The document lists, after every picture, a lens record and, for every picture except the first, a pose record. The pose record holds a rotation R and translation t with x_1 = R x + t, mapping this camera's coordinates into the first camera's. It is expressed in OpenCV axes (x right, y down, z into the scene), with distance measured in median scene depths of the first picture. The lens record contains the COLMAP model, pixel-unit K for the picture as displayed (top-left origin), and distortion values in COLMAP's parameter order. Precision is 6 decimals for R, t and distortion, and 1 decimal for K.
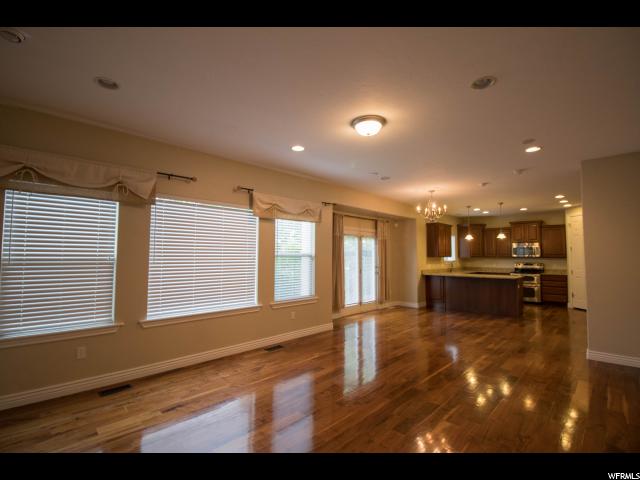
lens RADIAL K [[300.2, 0, 324.1], [0, 300.2, 241.1], [0, 0, 1]] dist [-0.000533, -0.000661]
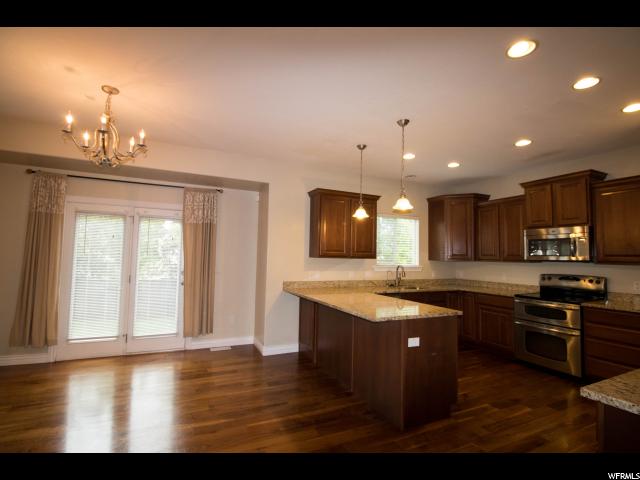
lens RADIAL K [[300.2, 0, 324.0], [0, 300.2, 240.2], [0, 0, 1]] dist [-0.000533, -0.000661]
pose [[0.931749, -0.000740, -0.363102, 0.618809], [0.000701, 1.000000, -0.000239, 0.028331], [0.363102, -0.000032, 0.931750, 0.575467]]
